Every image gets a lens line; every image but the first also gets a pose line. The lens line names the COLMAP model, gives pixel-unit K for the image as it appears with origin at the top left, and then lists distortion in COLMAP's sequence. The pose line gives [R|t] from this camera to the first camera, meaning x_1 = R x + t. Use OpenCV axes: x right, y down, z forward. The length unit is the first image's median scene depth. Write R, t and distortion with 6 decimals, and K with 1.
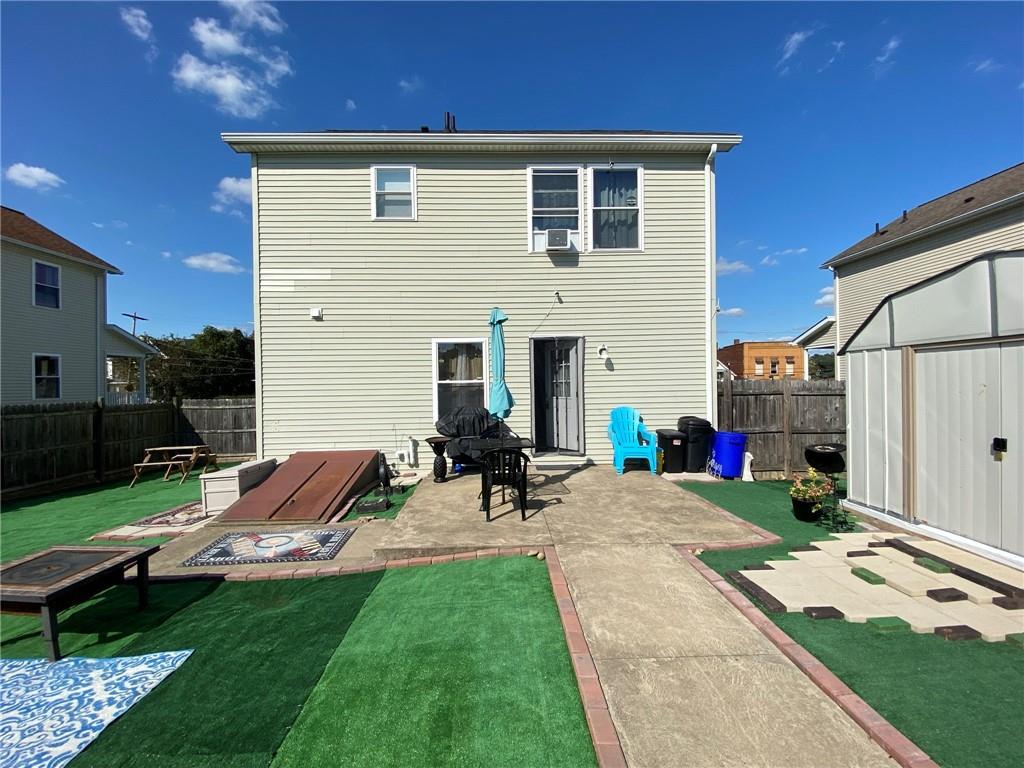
lens RADIAL K [[435.6, 0, 513.7], [0, 435.6, 385.3], [0, 0, 1]] dist [0.002368, -0.011862]
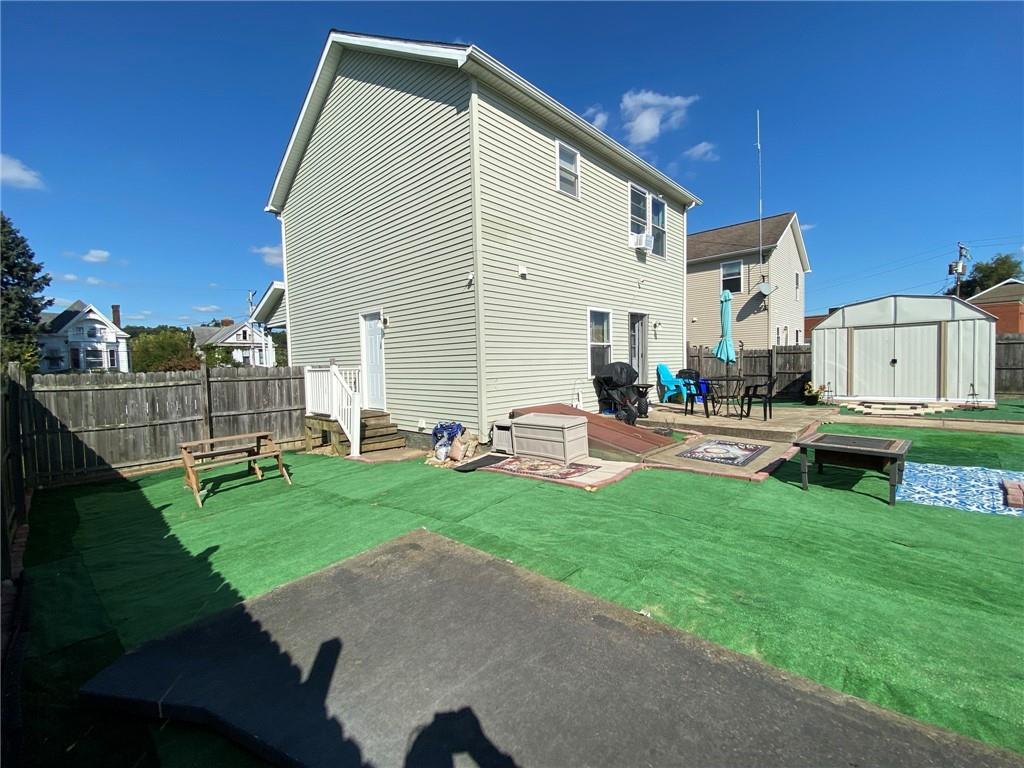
lens RADIAL K [[435.6, 0, 507.9], [0, 435.6, 387.3], [0, 0, 1]] dist [0.002368, -0.011862]
pose [[0.718145, -0.041709, 0.694642, -1.183480], [0.018490, 0.998993, 0.040867, 0.061462], [-0.695648, -0.016505, 0.718193, 0.297960]]
